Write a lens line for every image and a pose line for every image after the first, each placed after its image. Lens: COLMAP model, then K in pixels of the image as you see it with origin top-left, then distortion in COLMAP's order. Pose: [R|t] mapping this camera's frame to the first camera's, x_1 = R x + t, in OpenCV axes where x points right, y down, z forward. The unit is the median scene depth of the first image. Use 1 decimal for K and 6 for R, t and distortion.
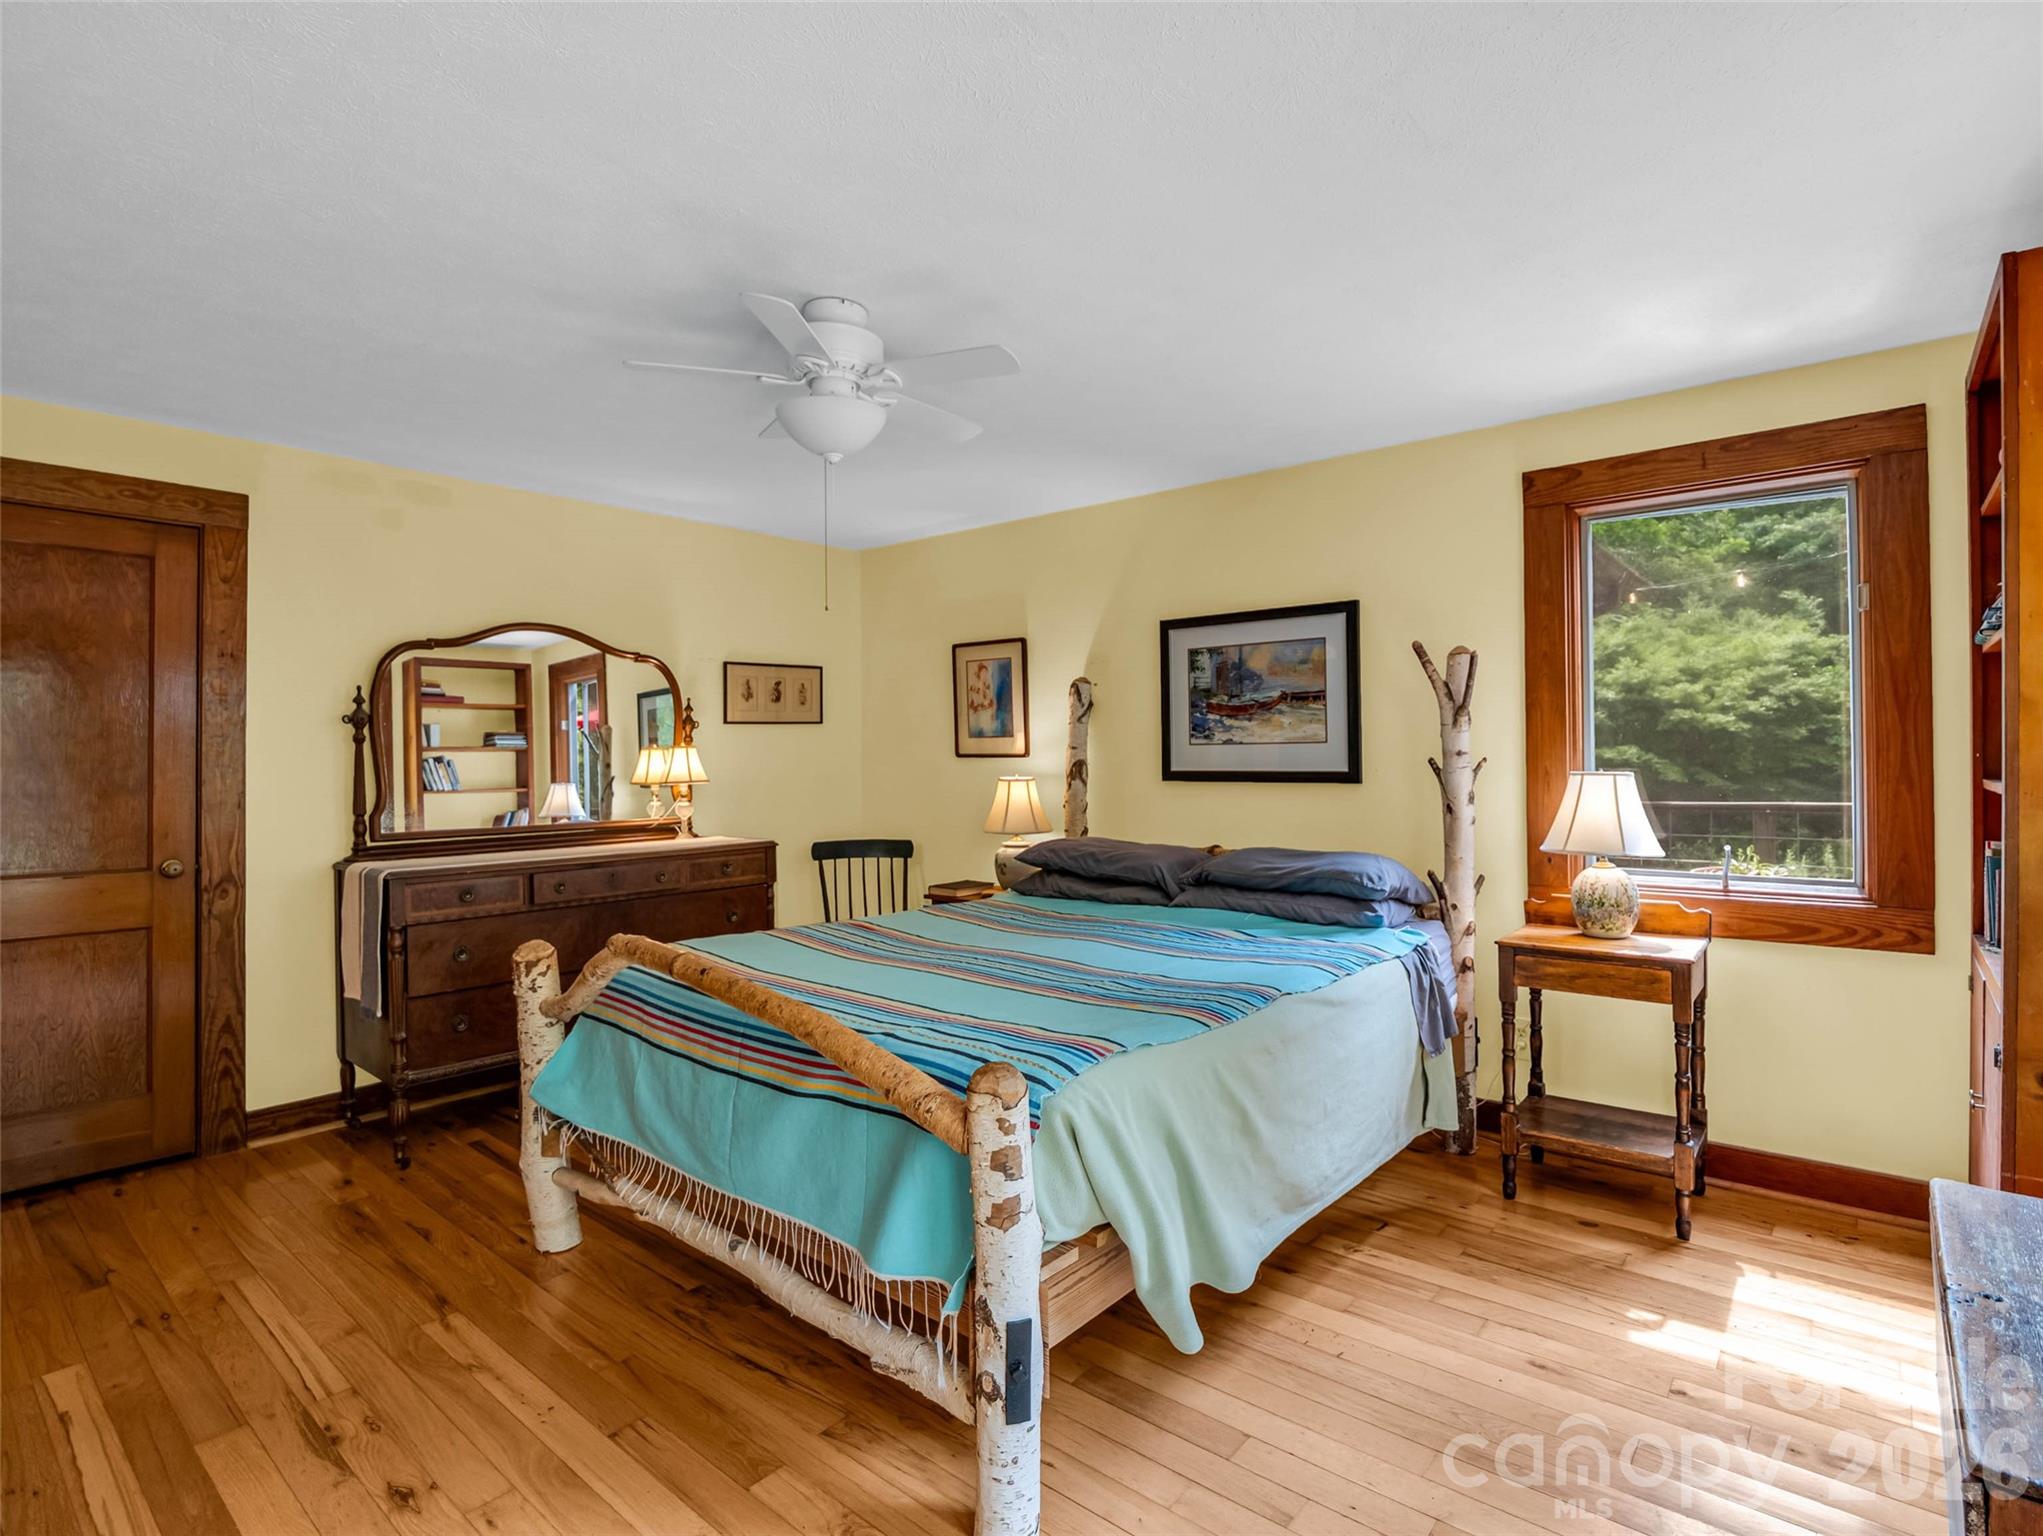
lens RADIAL K [[1023.3, 0, 1031.6], [0, 1023.3, 754.6], [0, 0, 1]] dist [-0.007041, -0.003027]
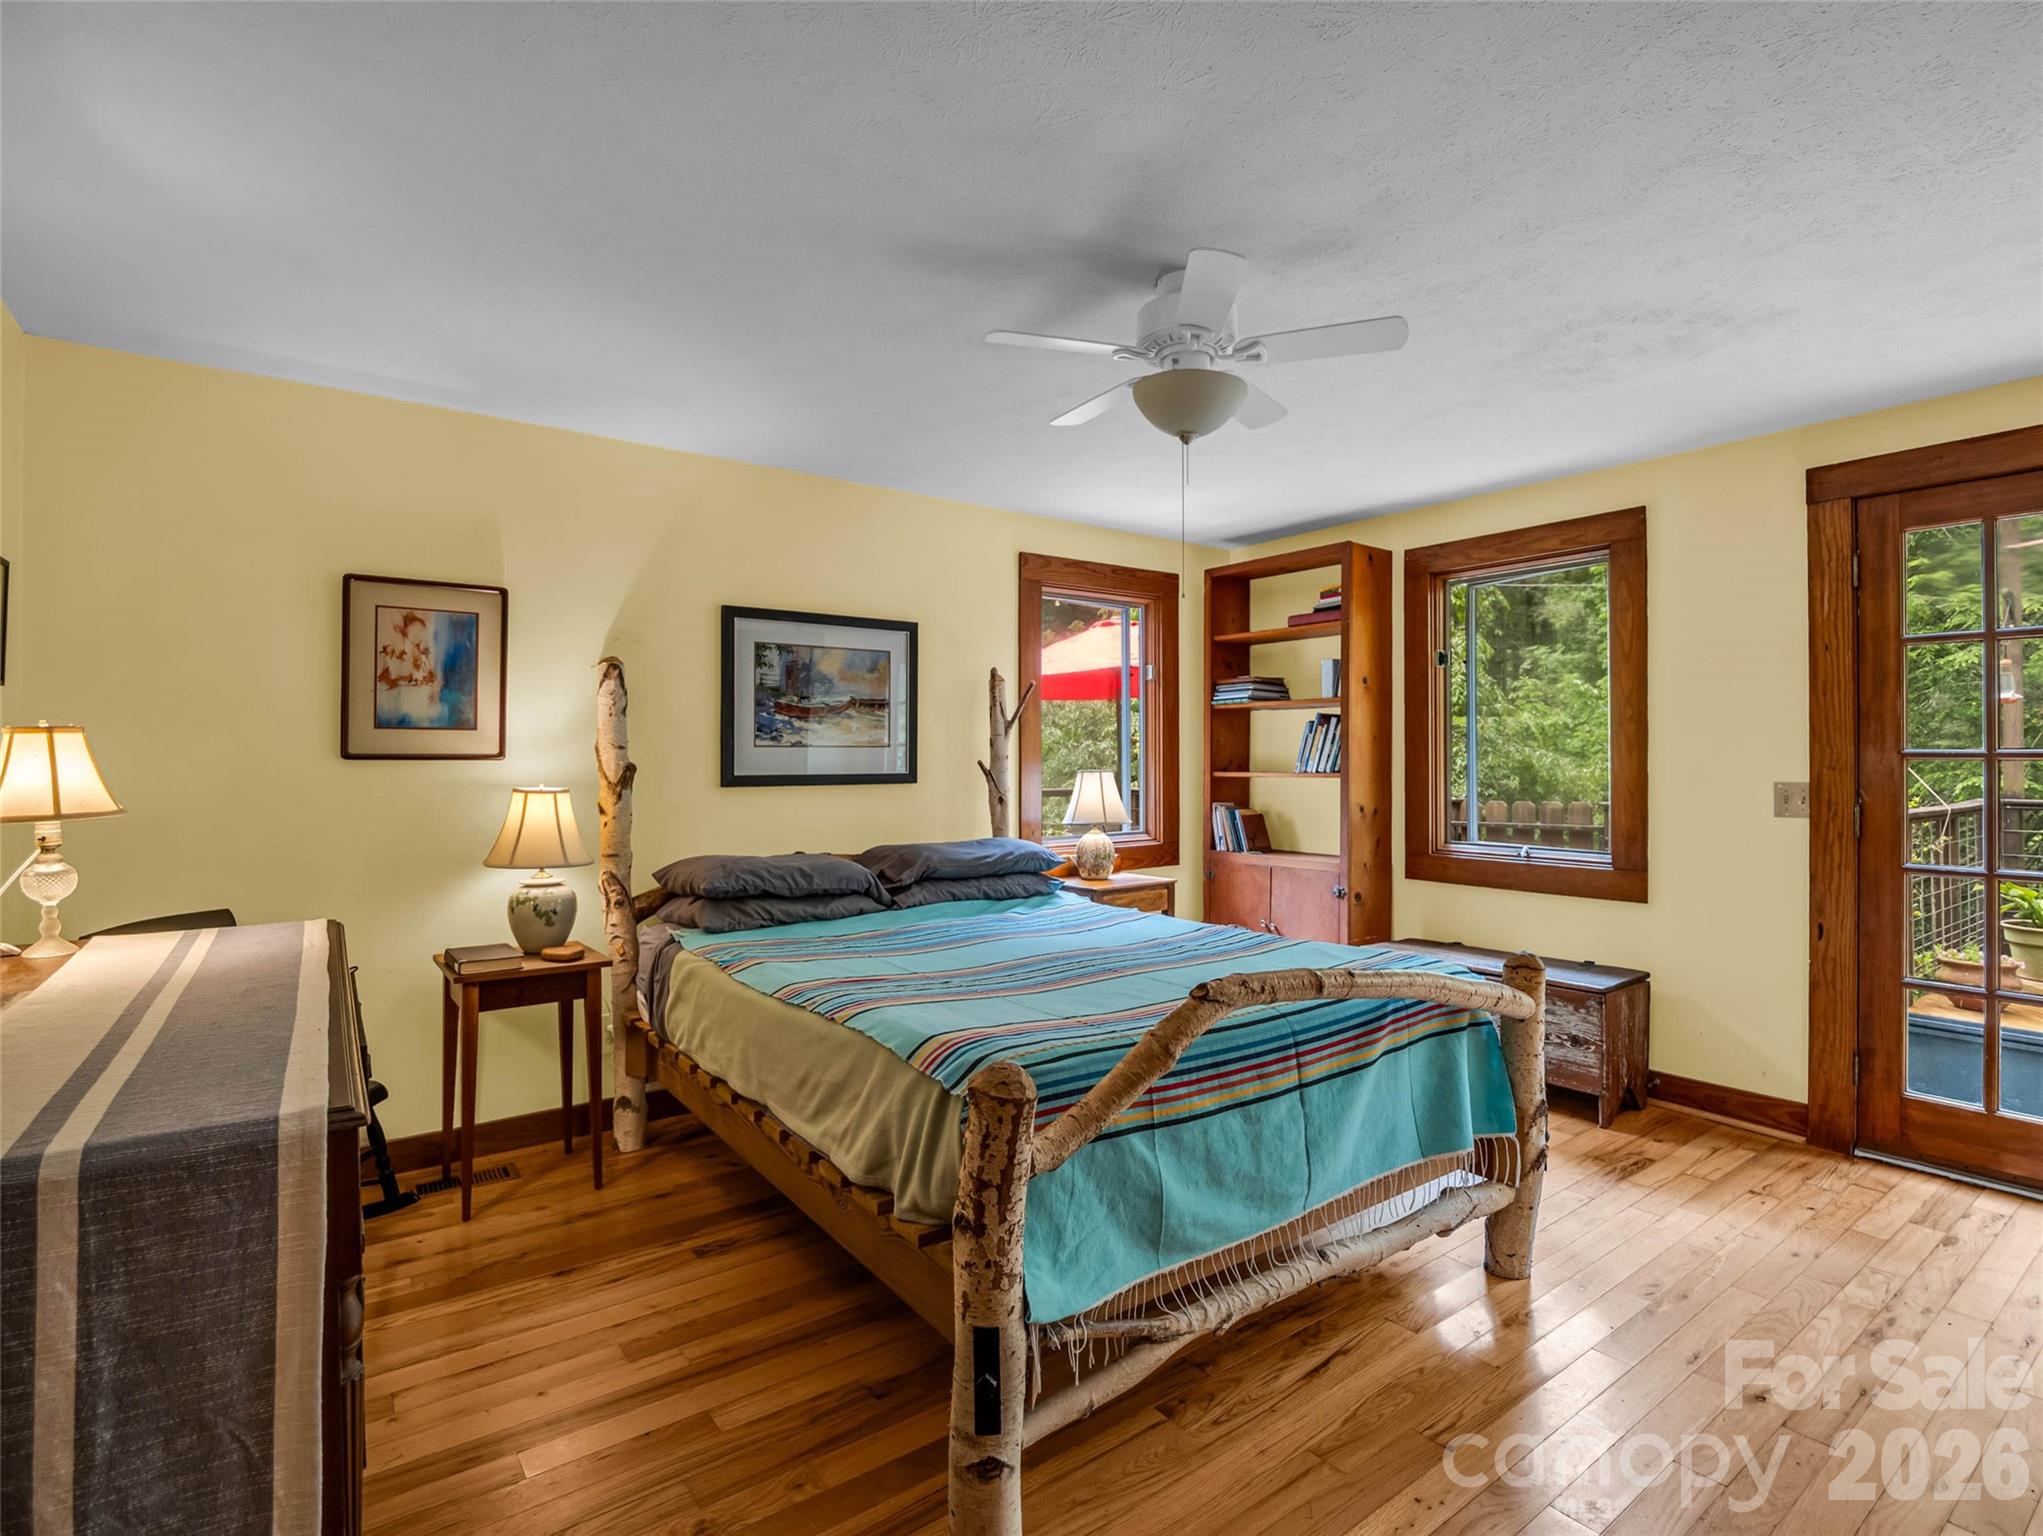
lens RADIAL K [[1023.3, 0, 1031.1], [0, 1023.3, 764.8], [0, 0, 1]] dist [-0.007041, -0.003027]
pose [[0.215777, 0.001173, 0.976442, -0.705240], [0.001161, 0.999998, -0.001458, 0.008656], [-0.976442, 0.001448, 0.215775, 0.576629]]
